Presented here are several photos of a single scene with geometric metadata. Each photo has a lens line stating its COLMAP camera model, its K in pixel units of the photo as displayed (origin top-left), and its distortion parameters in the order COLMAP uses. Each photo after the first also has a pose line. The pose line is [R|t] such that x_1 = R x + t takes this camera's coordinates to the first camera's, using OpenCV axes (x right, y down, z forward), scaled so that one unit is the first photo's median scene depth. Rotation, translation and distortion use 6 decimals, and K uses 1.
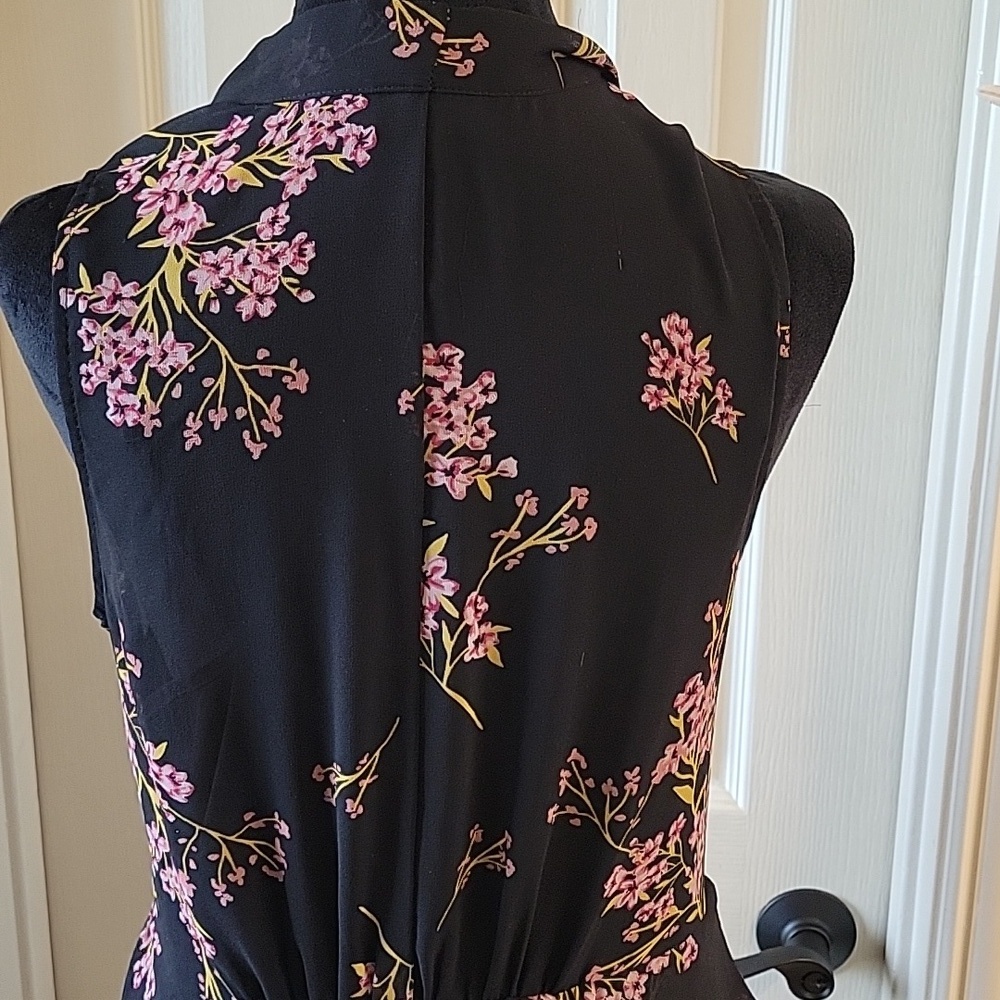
lens RADIAL K [[1659.3, 0, 484.7], [0, 1659.3, 479.3], [0, 0, 1]] dist [0.031918, 0.000000]
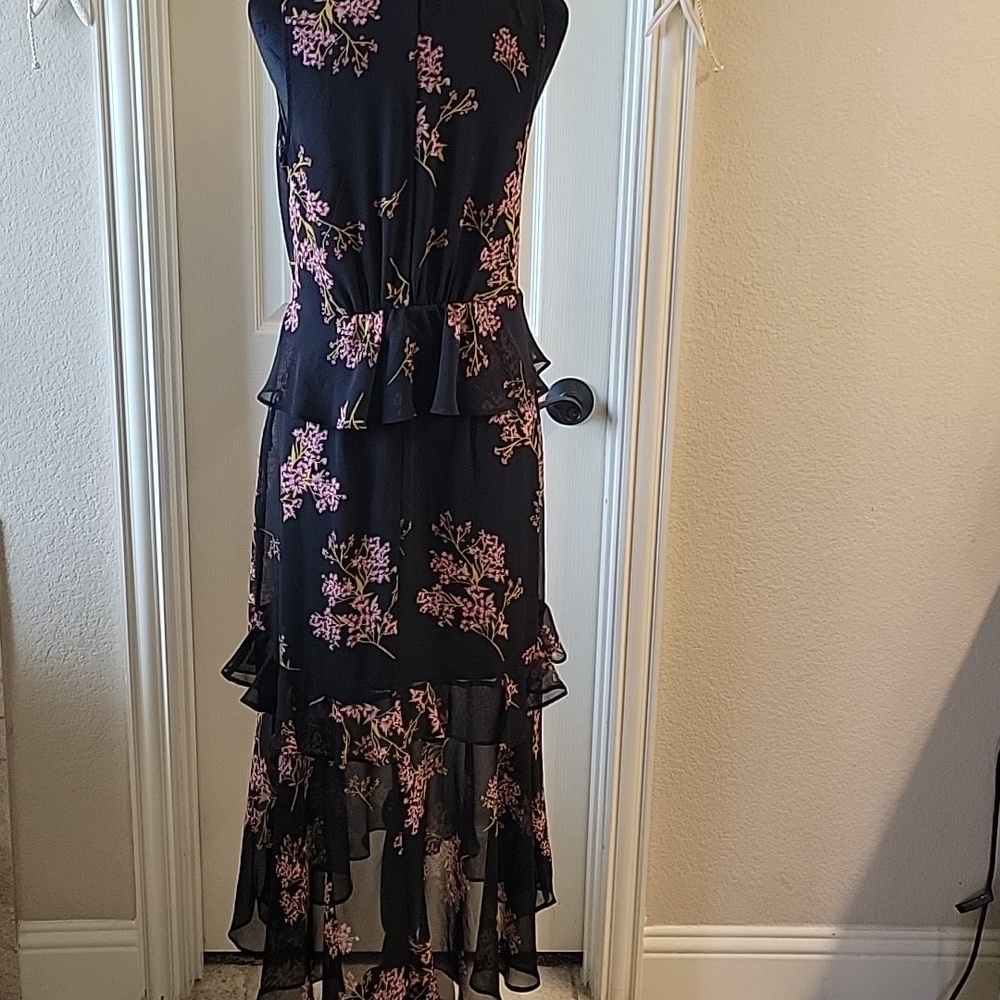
lens RADIAL K [[1659.3, 0, 495.7], [0, 1659.3, 490.4], [0, 0, 1]] dist [0.031918, 0.000000]
pose [[0.993065, -0.017138, 0.116312, -0.241928], [0.016390, 0.999838, 0.007382, 0.662503], [-0.116419, -0.005425, 0.993185, -1.813130]]
